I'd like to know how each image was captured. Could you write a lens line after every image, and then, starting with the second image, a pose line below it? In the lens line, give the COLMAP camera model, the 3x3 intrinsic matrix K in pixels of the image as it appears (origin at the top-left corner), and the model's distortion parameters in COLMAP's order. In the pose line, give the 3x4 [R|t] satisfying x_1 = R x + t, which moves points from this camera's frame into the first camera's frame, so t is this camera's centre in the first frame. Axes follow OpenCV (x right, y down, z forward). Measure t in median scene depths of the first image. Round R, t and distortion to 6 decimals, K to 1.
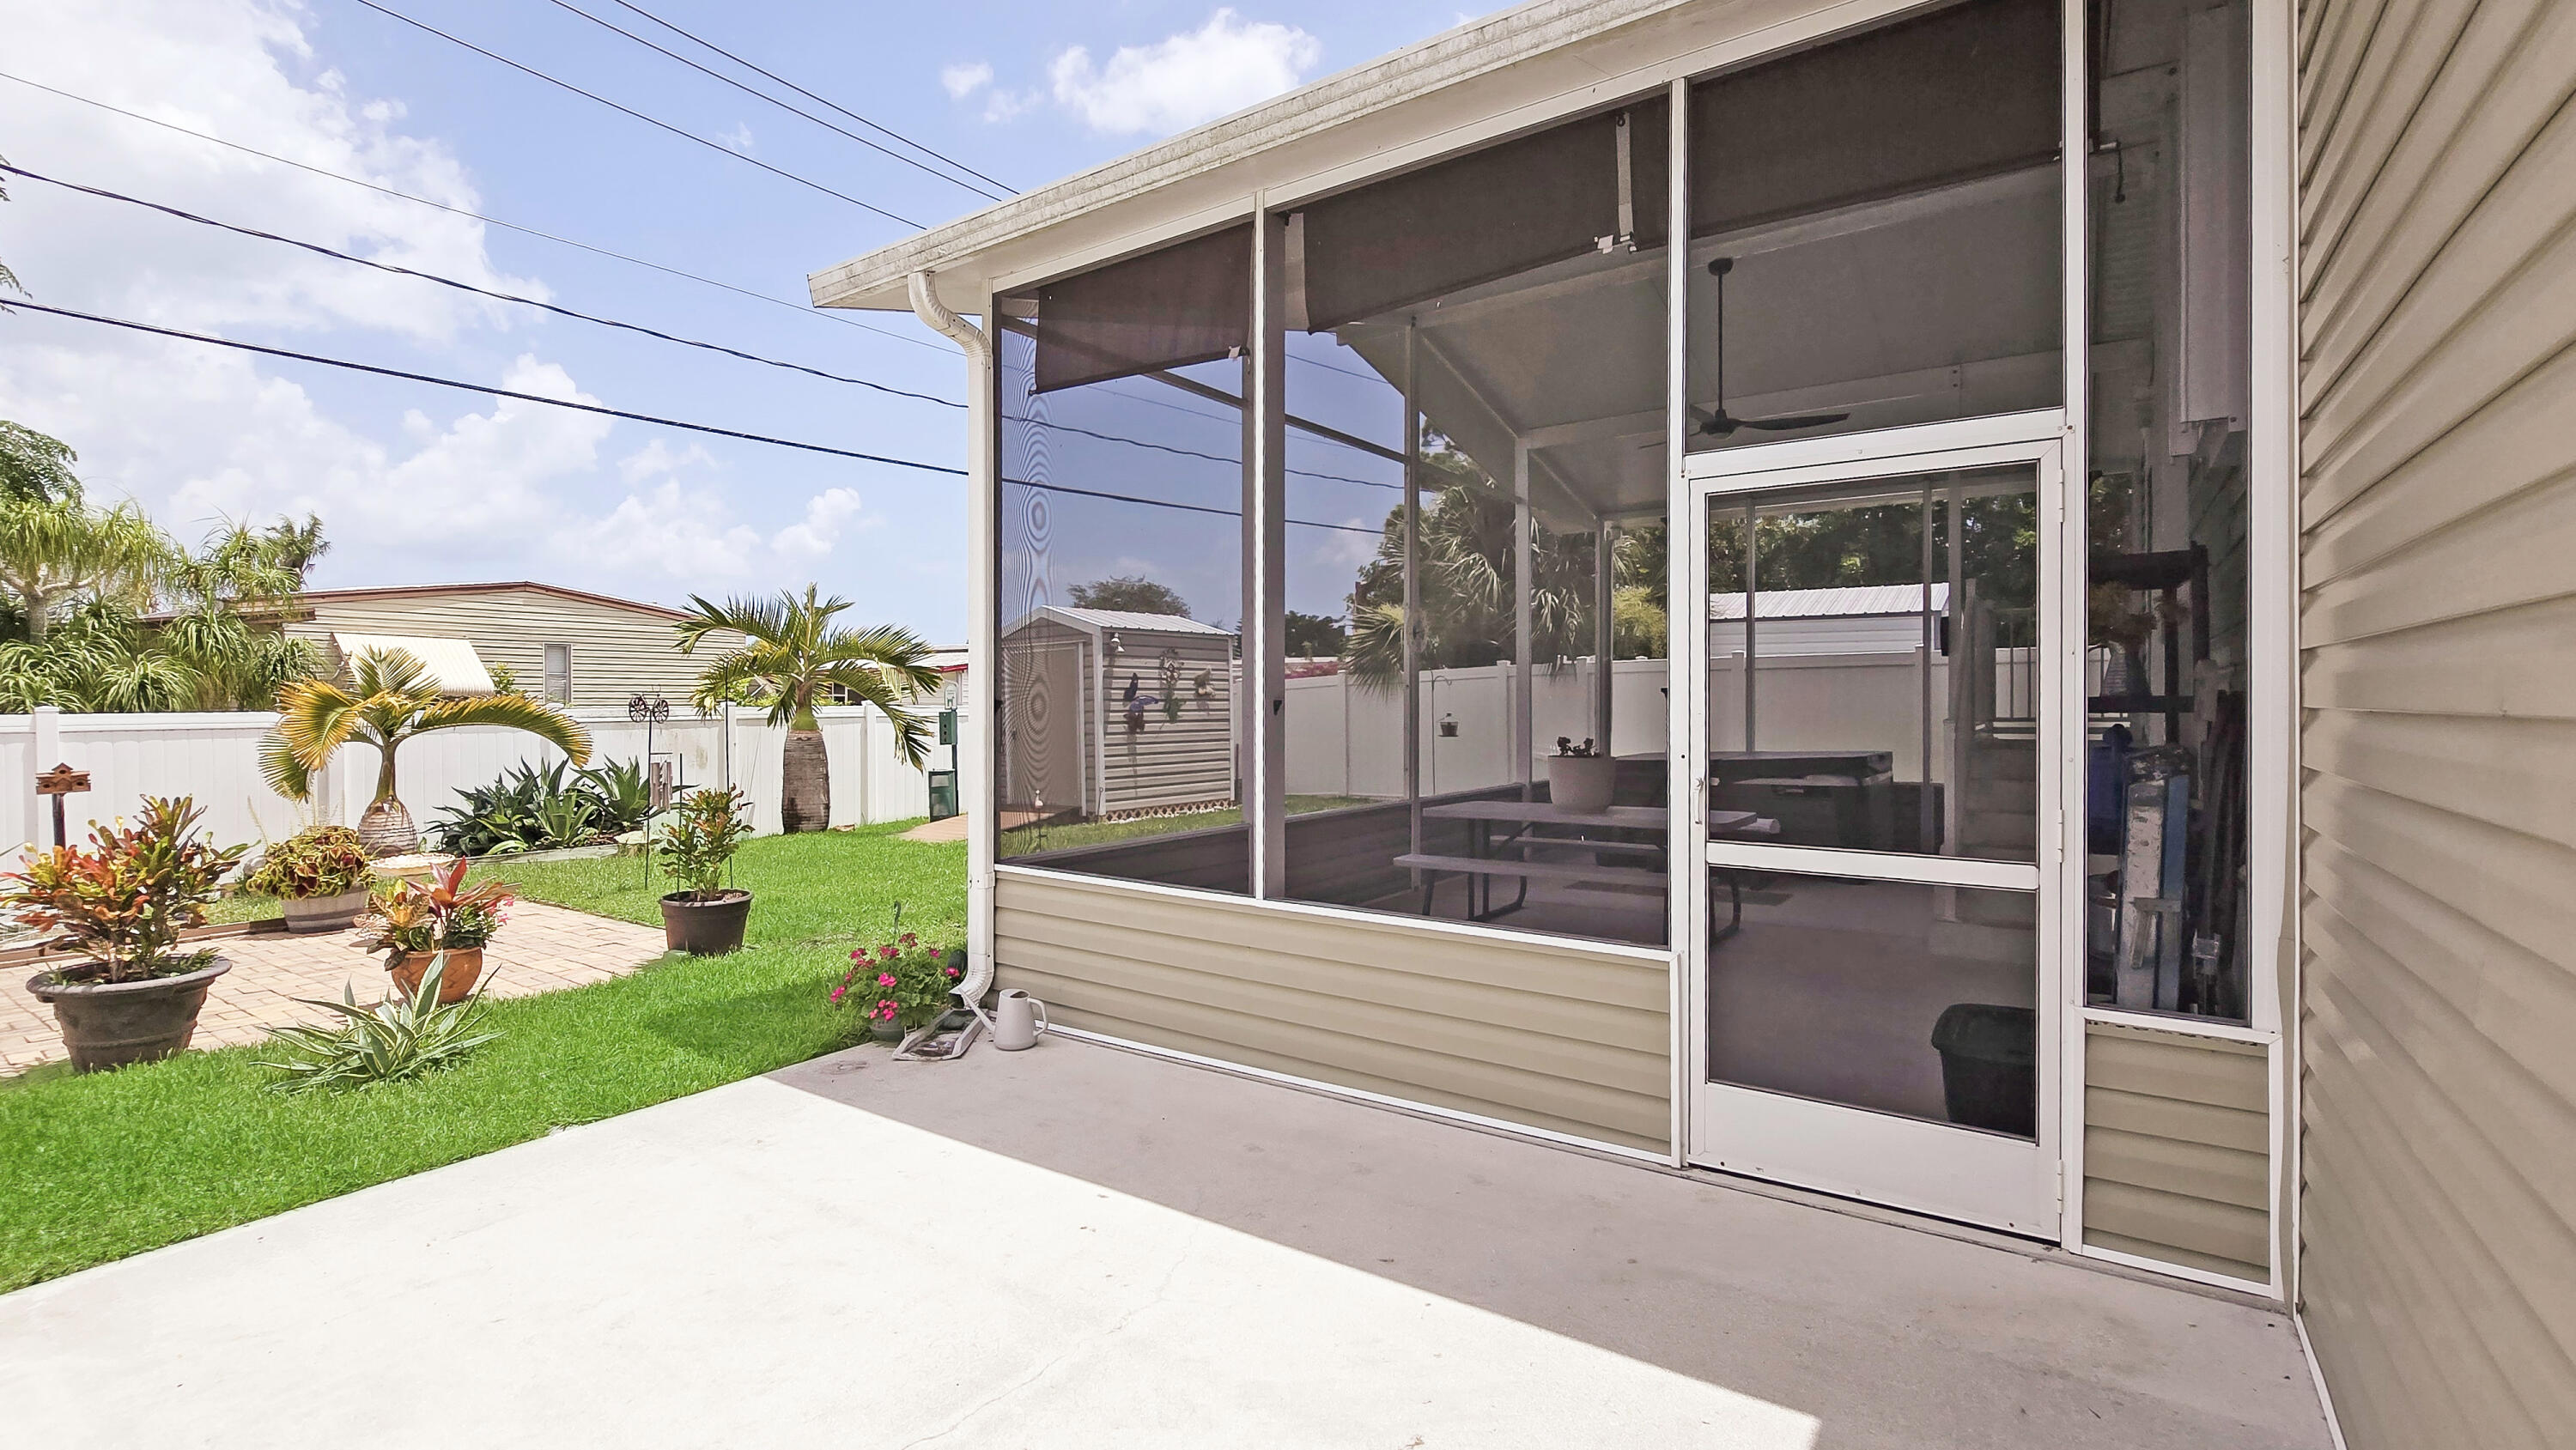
lens RADIAL K [[1126.6, 0, 1295.5], [0, 1126.6, 717.4], [0, 0, 1]] dist [0.001917, -0.000039]
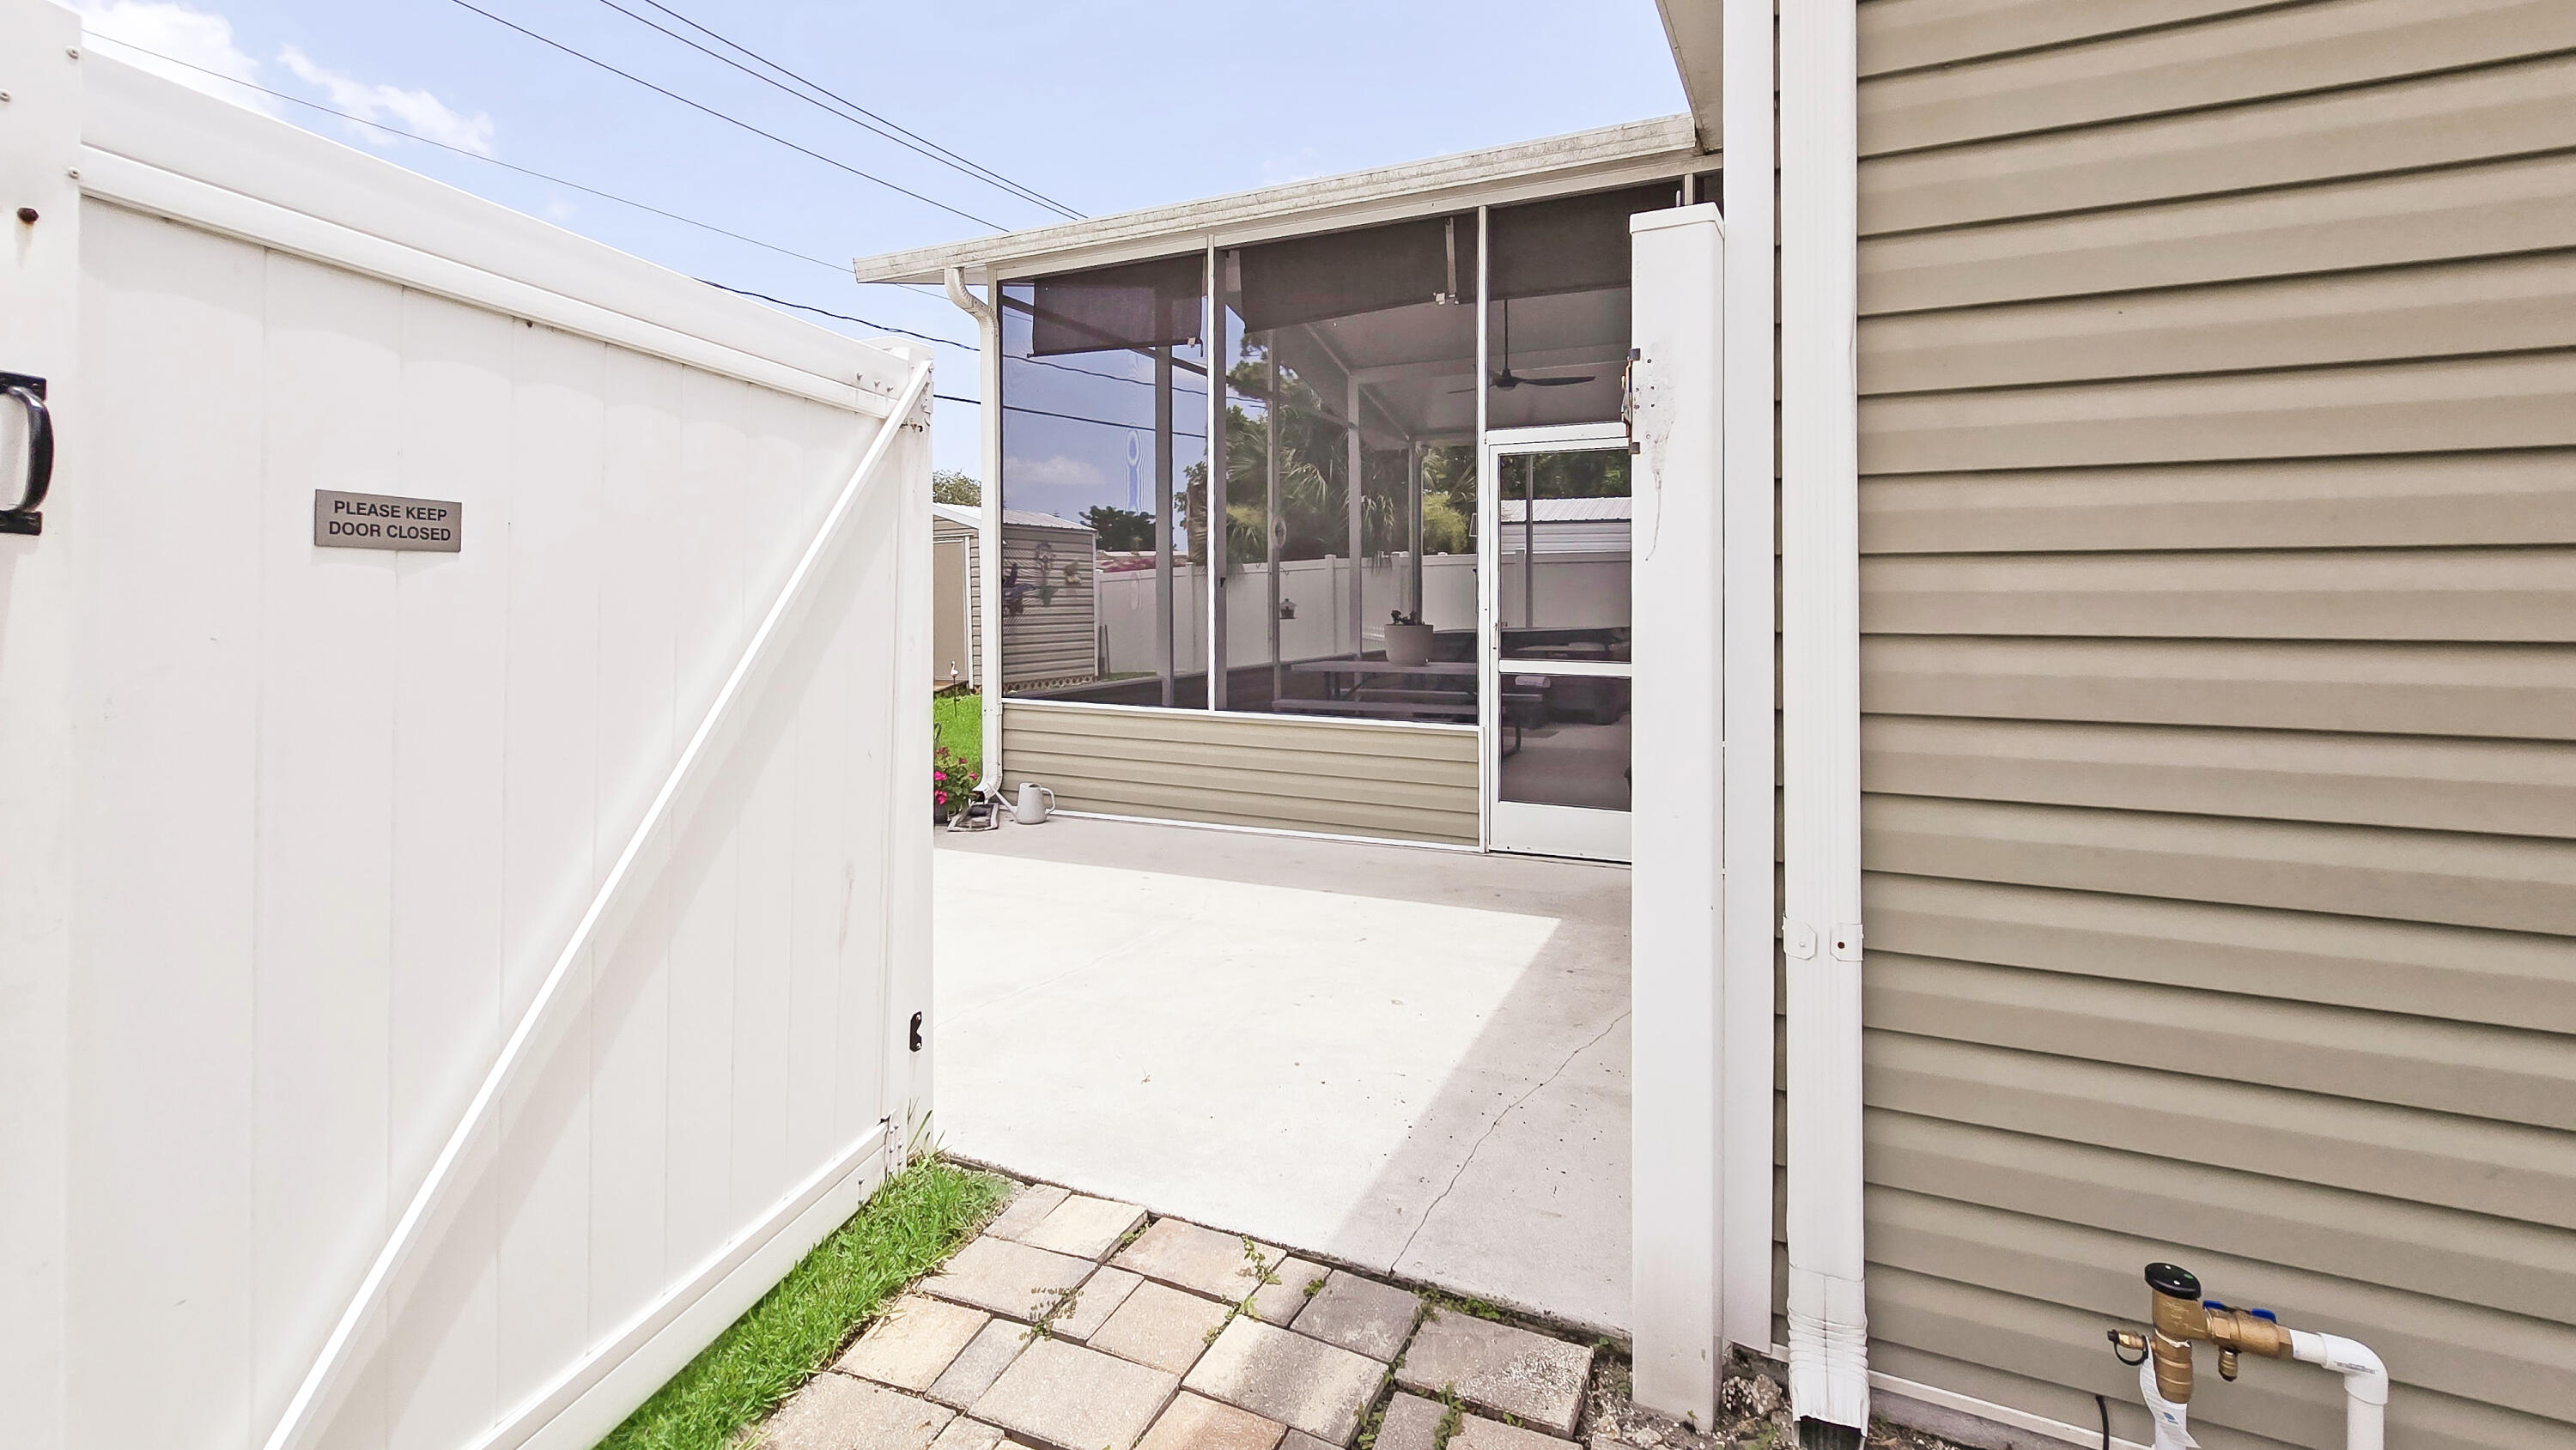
lens RADIAL K [[1126.6, 0, 1286.7], [0, 1126.6, 603.8], [0, 0, 1]] dist [0.001917, -0.000039]
pose [[0.985945, 0.000502, 0.167072, -0.119333], [0.000817, 0.999969, -0.007829, 0.020948], [-0.167071, 0.007856, 0.985914, -0.315133]]
